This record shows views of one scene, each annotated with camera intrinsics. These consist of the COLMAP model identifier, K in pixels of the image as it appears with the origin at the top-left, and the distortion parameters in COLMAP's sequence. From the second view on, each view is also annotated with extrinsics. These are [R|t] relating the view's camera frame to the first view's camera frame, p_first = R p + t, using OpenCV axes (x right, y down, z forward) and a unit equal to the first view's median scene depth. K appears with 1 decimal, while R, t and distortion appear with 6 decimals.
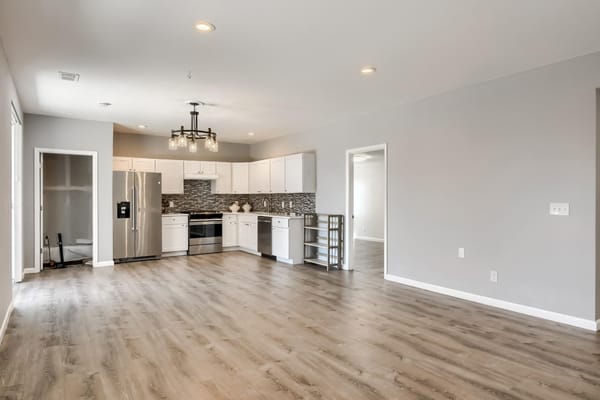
lens RADIAL K [[368.6, 0, 296.7], [0, 368.6, 200.7], [0, 0, 1]] dist [0.001140, 0.000710]
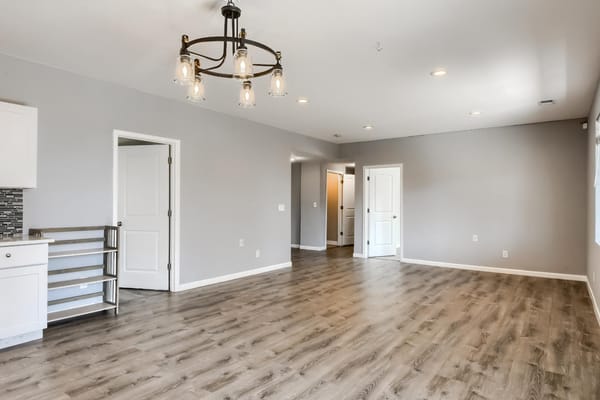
lens RADIAL K [[368.6, 0, 296.7], [0, 368.6, 200.7], [0, 0, 1]] dist [0.001140, 0.000710]
pose [[-0.352225, -0.000971, 0.935915, -1.155871], [-0.002869, 0.999996, -0.000042, -0.014312], [-0.935911, -0.002700, -0.352227, 1.719475]]
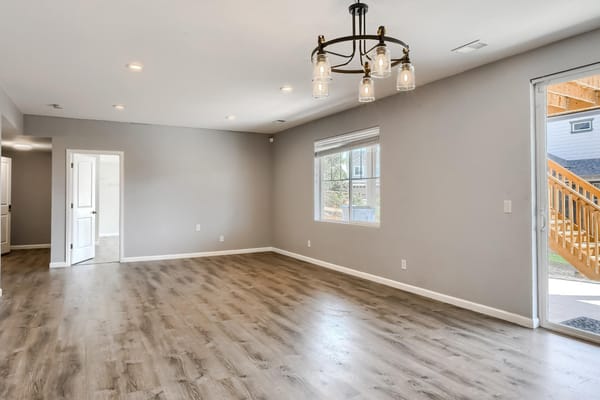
lens RADIAL K [[378.6, 0, 300.0], [0, 378.6, 200.0], [0, 0, 1]] dist [0.000387, -0.000203]
pose [[-0.997190, -0.001650, 0.074890, -0.381187], [-0.000394, 0.999859, 0.016776, -0.016785], [-0.074907, 0.016699, -0.997051, 2.315024]]
